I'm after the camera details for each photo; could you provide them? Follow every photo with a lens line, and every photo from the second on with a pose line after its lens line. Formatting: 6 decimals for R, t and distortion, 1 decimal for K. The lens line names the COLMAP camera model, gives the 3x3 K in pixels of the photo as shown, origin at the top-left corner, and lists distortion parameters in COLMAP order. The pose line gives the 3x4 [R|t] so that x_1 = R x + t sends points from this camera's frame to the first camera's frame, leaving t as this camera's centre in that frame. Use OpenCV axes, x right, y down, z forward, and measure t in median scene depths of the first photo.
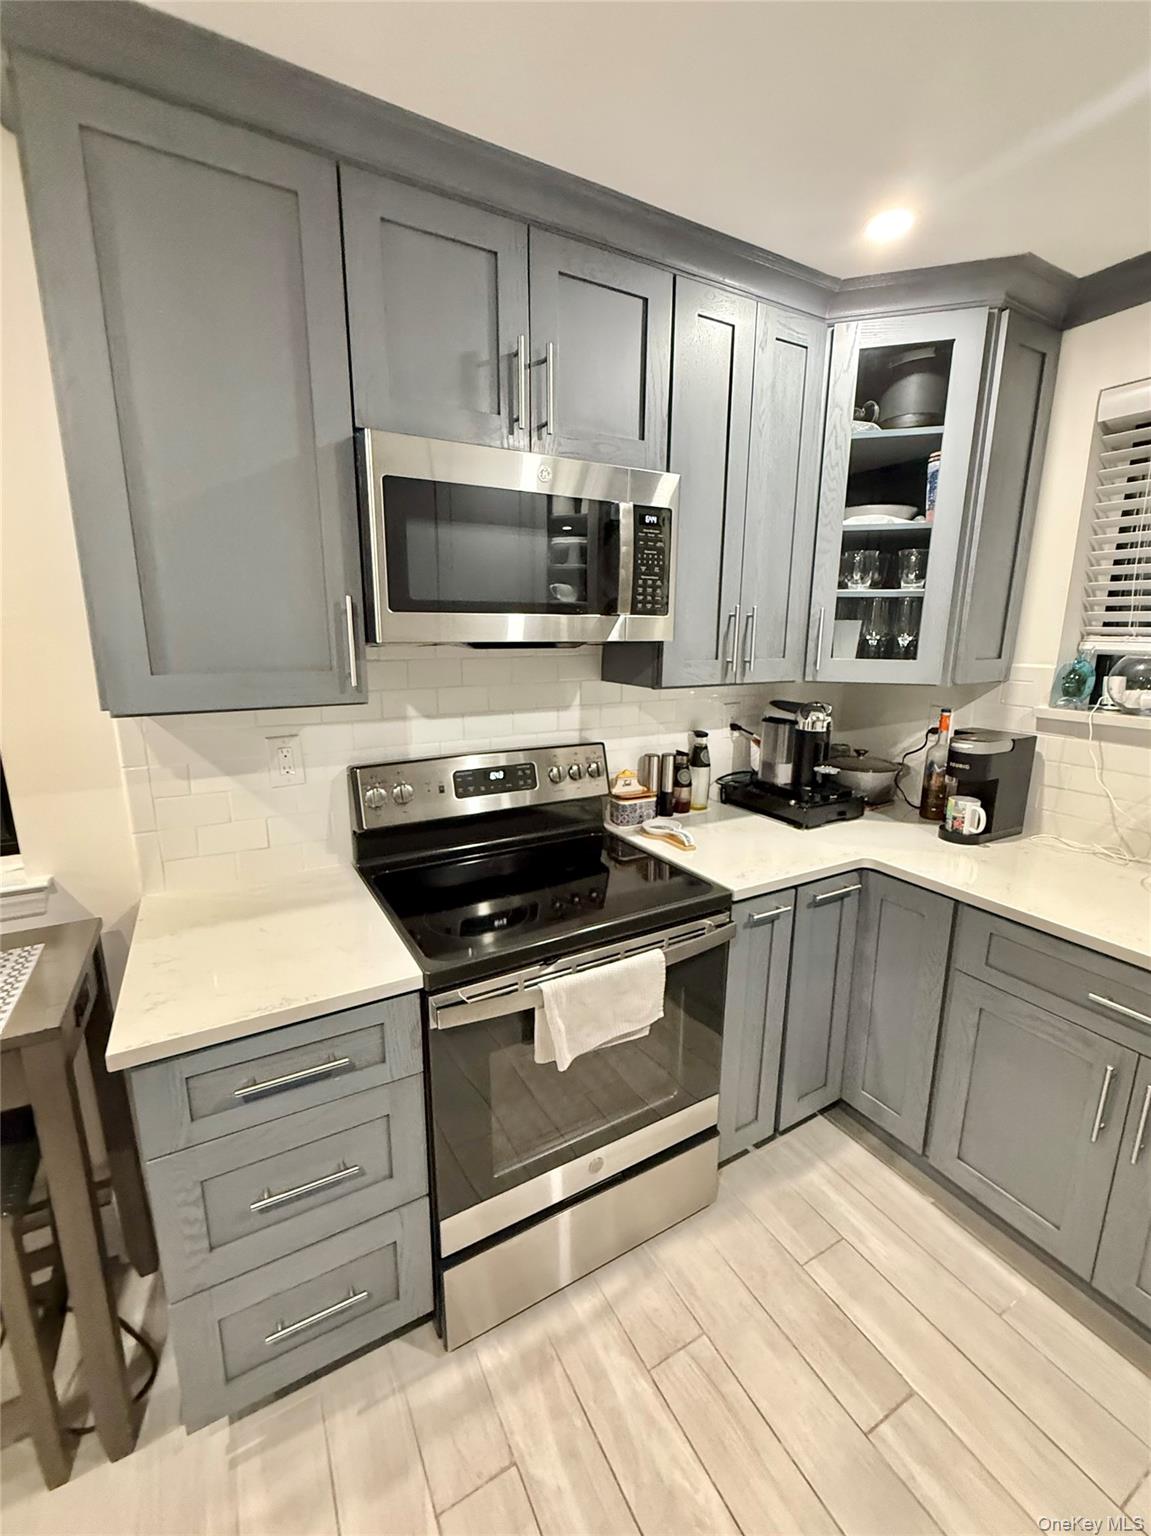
lens RADIAL K [[641.6, 0, 576.7], [0, 641.6, 765.8], [0, 0, 1]] dist [-0.003413, -0.000284]
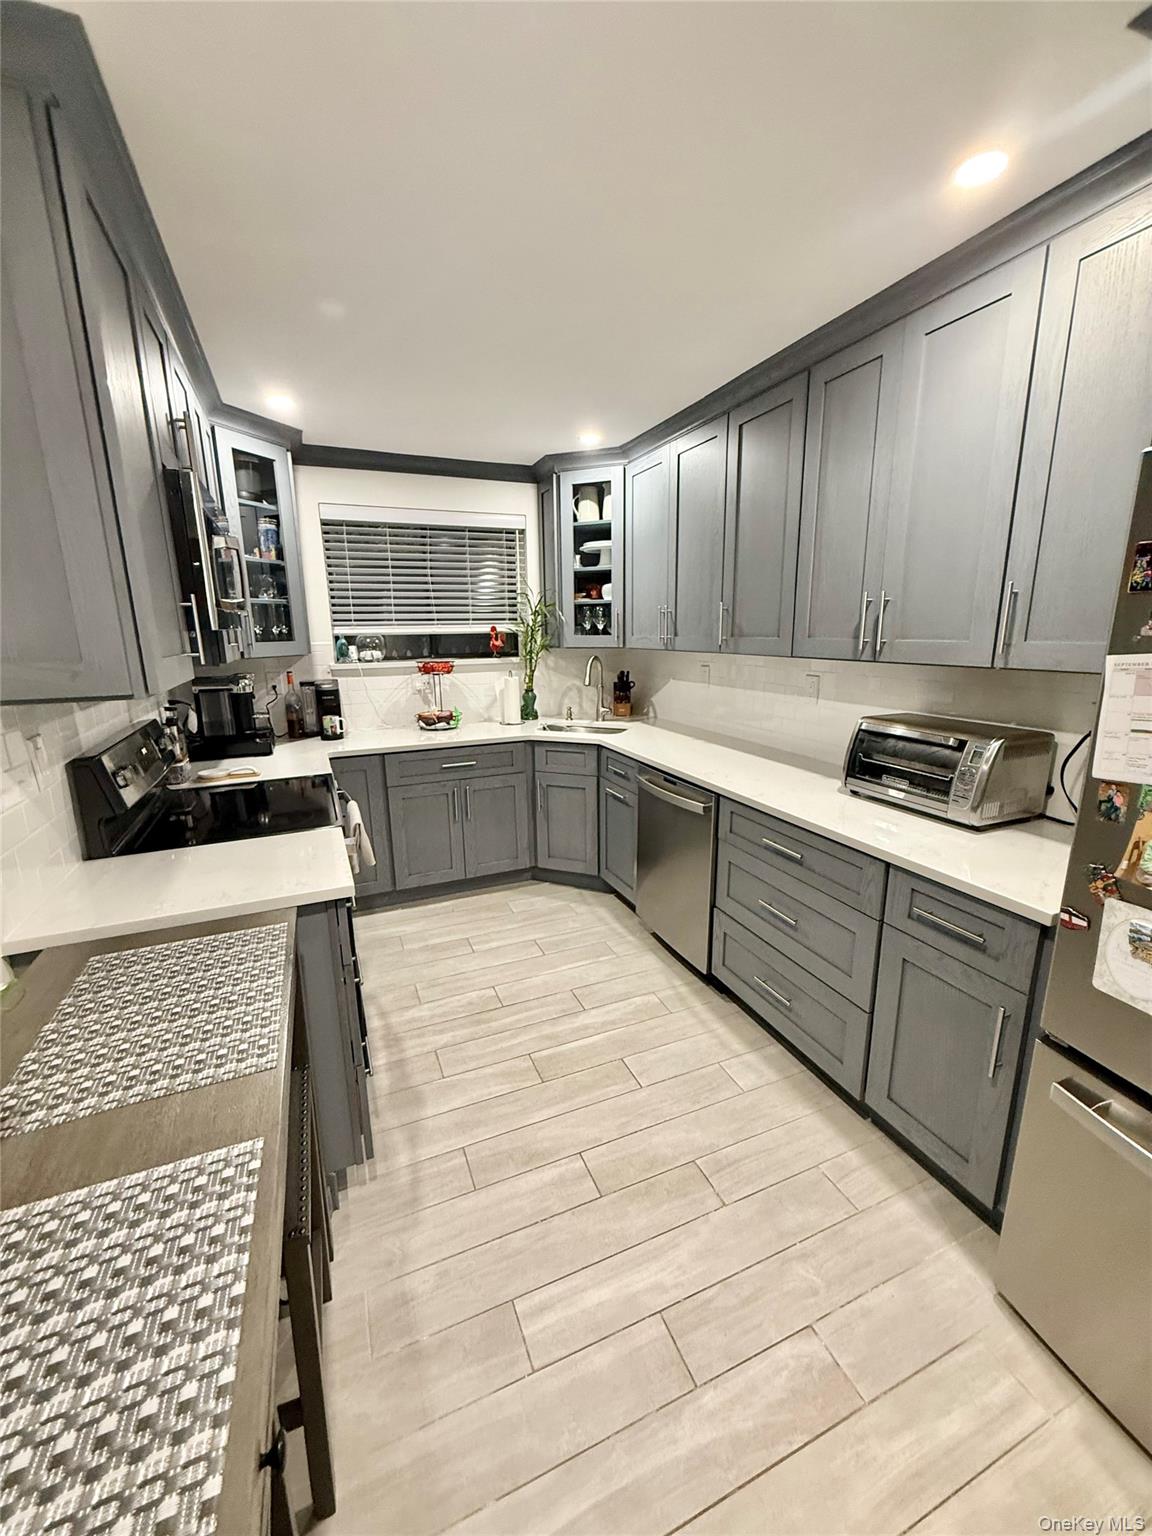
lens RADIAL K [[610.2, 0, 577.1], [0, 610.2, 766.3], [0, 0, 1]] dist [-0.001990, 0.000217]
pose [[0.105301, -0.228709, 0.967783, -1.078116], [0.223045, 0.953830, 0.201143, -0.005188], [-0.969104, 0.194678, 0.151451, 0.087254]]
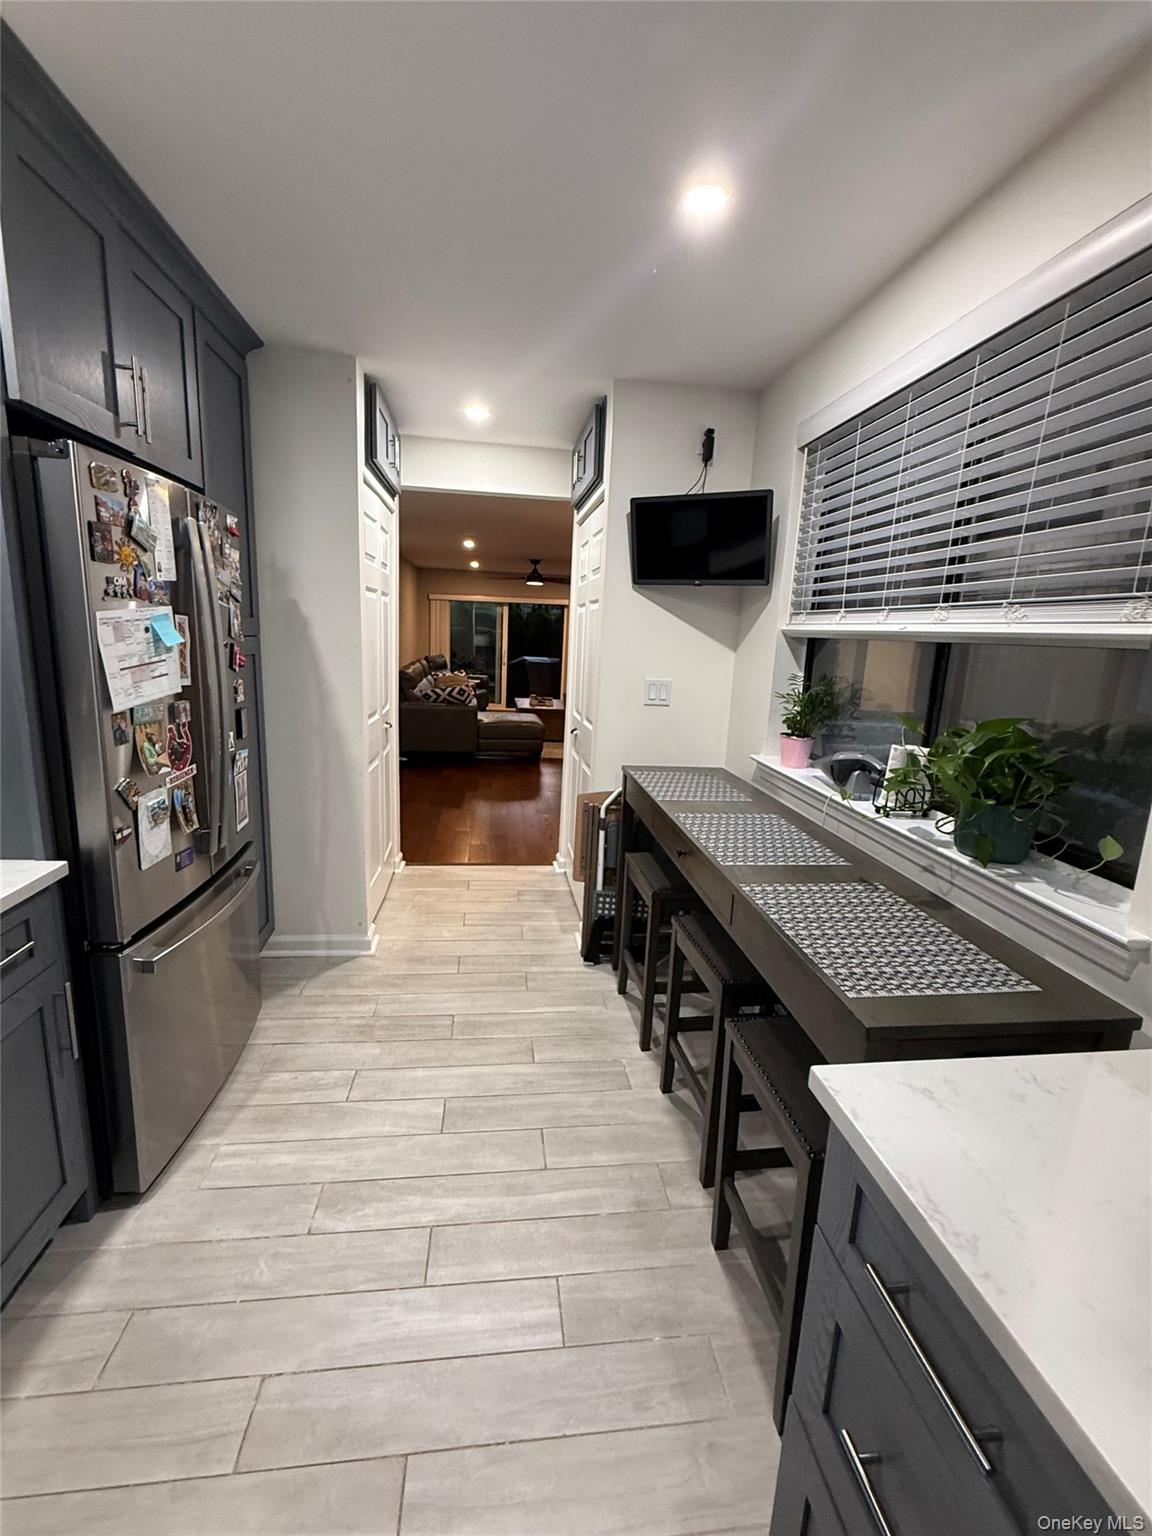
lens RADIAL K [[653.0, 0, 575.6], [0, 653.0, 769.7], [0, 0, 1]] dist [-0.000652, -0.000045]
pose [[-0.370347, 0.167658, -0.913638, 0.056954], [-0.239657, 0.933031, 0.268362, -0.040221], [0.897445, 0.318347, -0.305365, 0.441070]]
